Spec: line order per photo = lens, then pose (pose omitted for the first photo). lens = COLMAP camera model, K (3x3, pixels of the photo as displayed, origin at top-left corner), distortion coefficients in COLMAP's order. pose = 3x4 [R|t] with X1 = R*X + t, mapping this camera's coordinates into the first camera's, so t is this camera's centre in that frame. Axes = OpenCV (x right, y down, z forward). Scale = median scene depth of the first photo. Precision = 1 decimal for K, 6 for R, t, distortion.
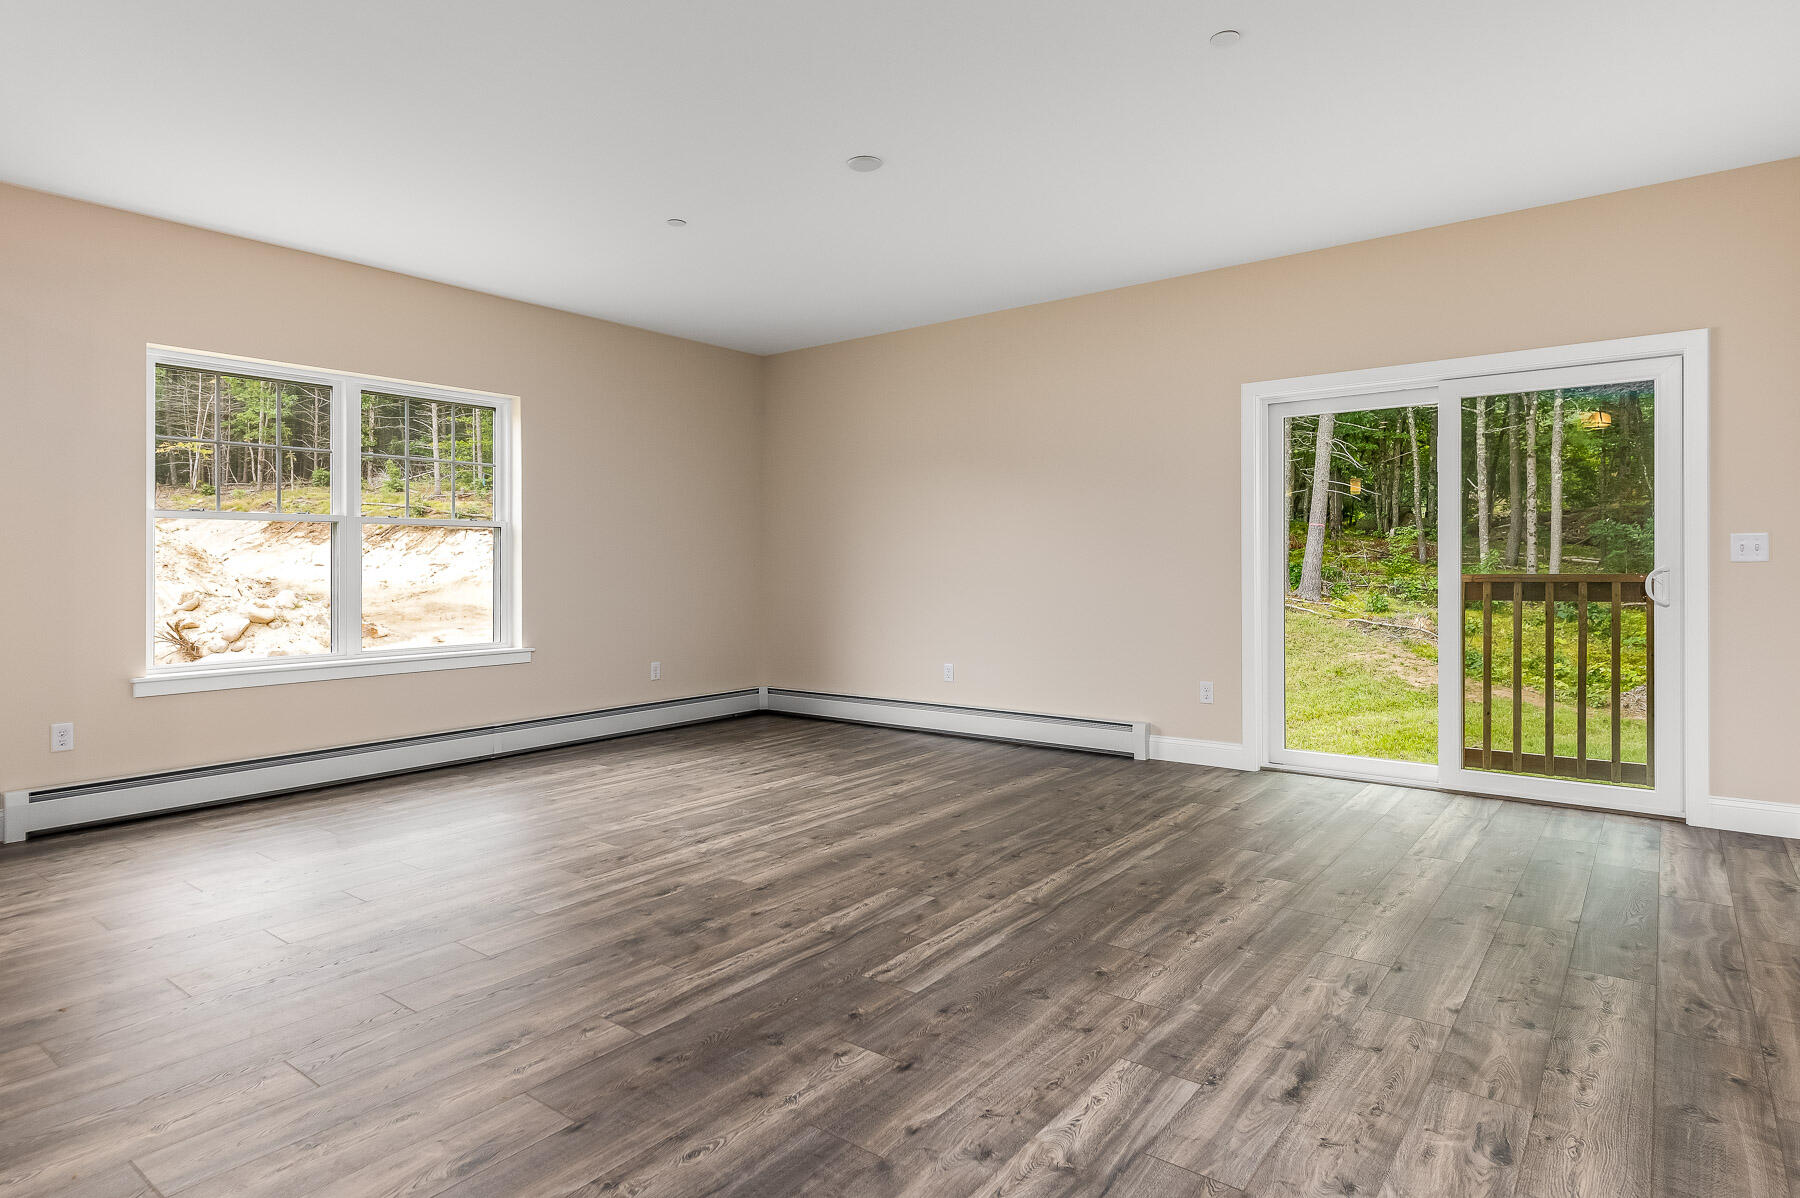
lens RADIAL K [[996.4, 0, 899.2], [0, 996.4, 594.8], [0, 0, 1]] dist [0.030314, -0.004362]
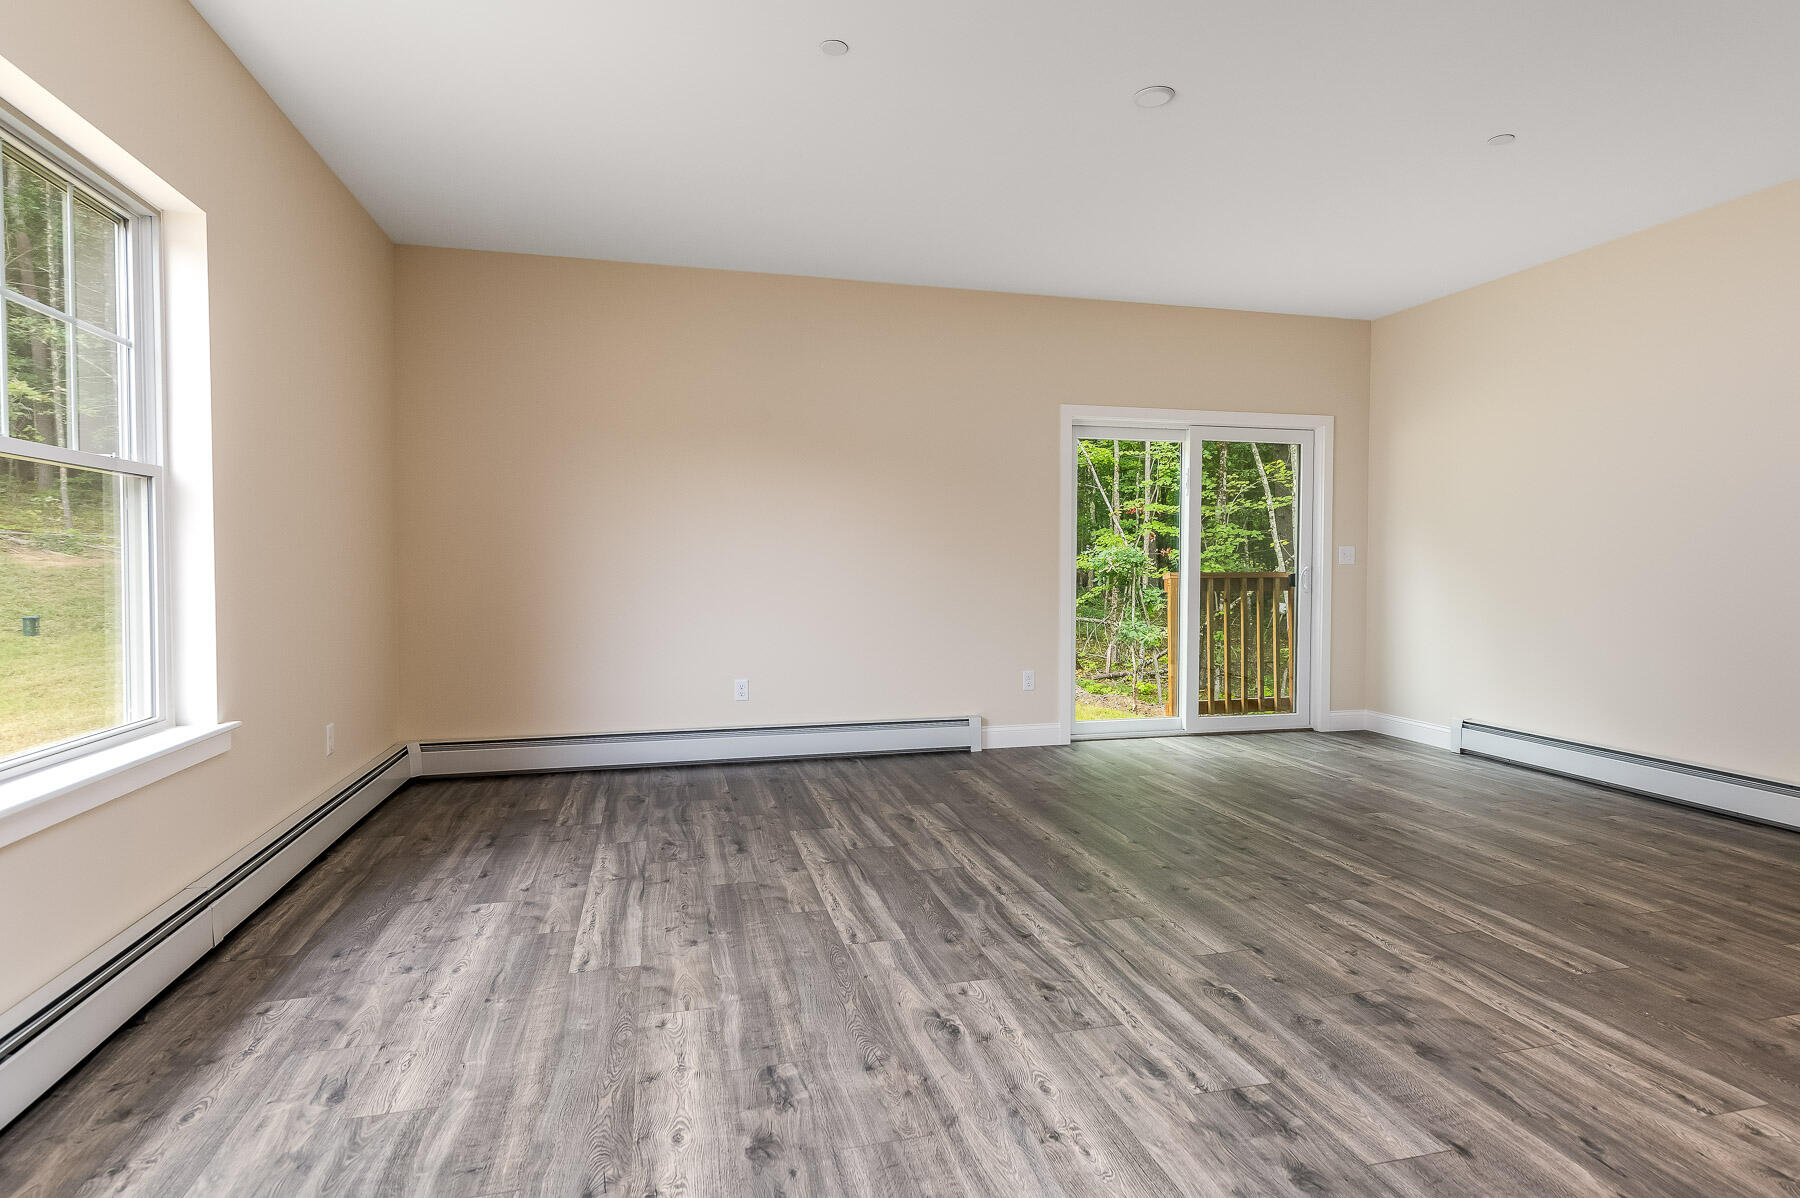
lens RADIAL K [[935.7, 0, 920.0], [0, 935.7, 591.6], [0, 0, 1]] dist [0.009299, -0.003606]
pose [[0.607494, -0.016007, 0.794163, -0.934618], [0.018910, 0.999805, 0.005687, -0.012073], [-0.794099, 0.011563, 0.607679, 0.762362]]
